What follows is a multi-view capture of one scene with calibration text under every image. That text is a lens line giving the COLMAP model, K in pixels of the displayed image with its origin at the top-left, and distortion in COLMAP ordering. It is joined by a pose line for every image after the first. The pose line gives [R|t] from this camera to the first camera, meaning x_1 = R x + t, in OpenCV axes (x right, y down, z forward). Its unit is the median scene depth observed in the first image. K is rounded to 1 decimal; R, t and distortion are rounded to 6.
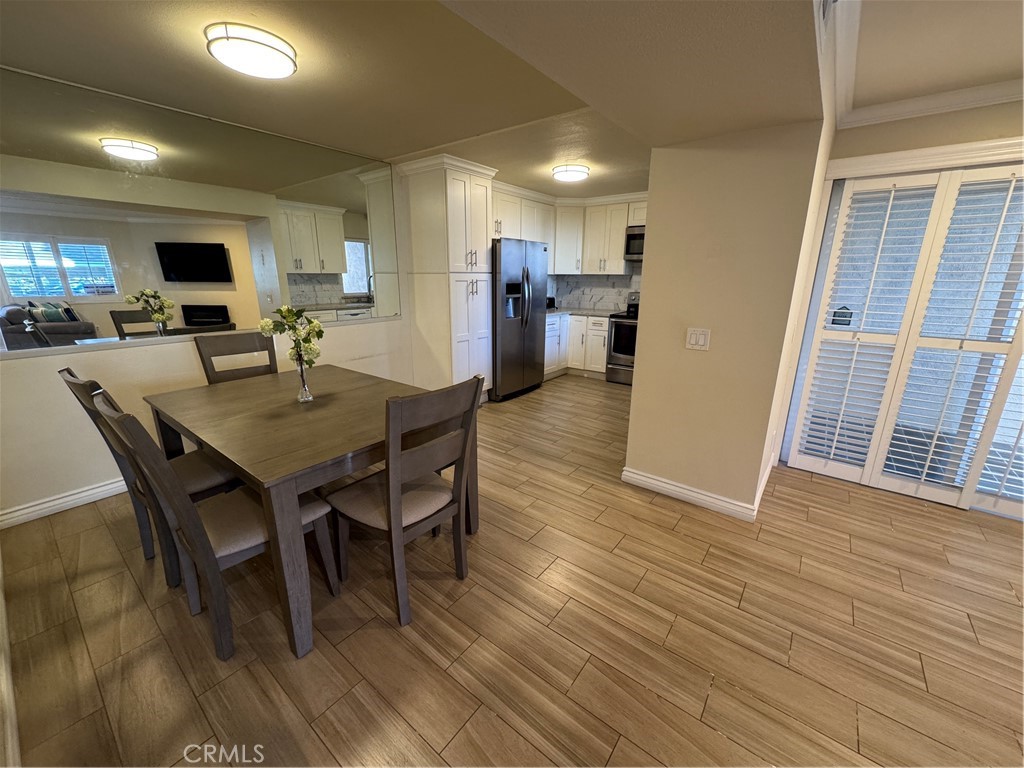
lens RADIAL K [[407.0, 0, 512.0], [0, 407.0, 384.0], [0, 0, 1]] dist [-0.003138, -0.000081]
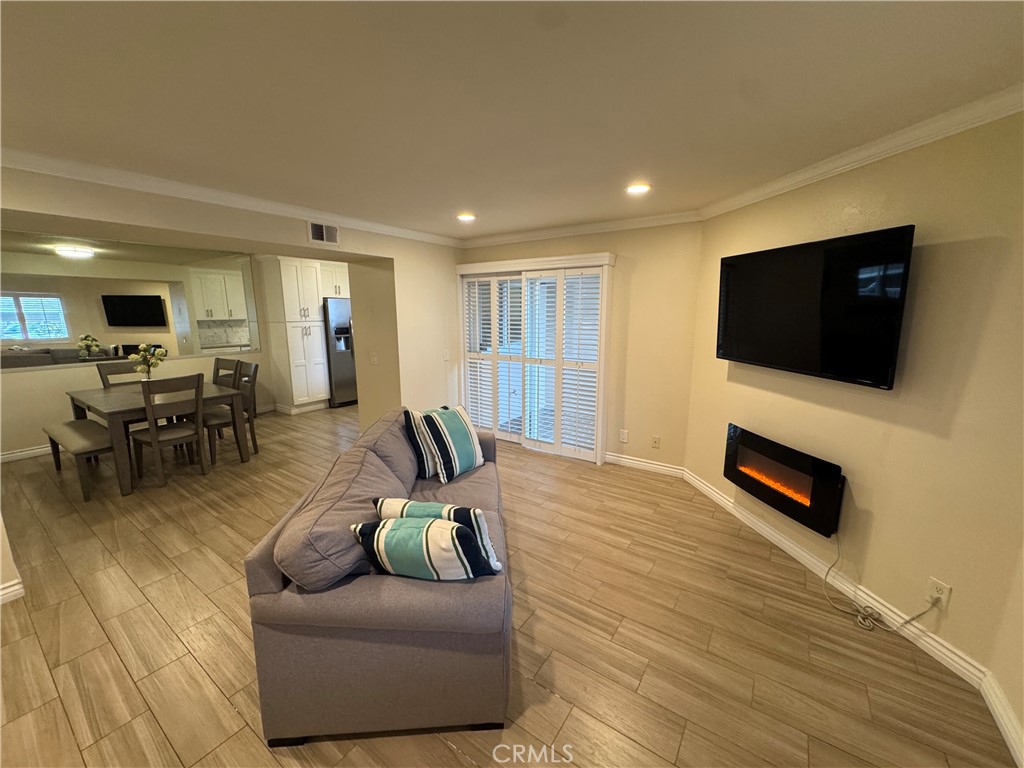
lens RADIAL K [[391.1, 0, 516.8], [0, 391.1, 383.7], [0, 0, 1]] dist [-0.017610, -0.000138]
pose [[0.996440, -0.022910, 0.081130, 0.479075], [0.028965, 0.996818, -0.074261, 0.077033], [-0.079170, 0.076346, 0.993933, -0.422422]]
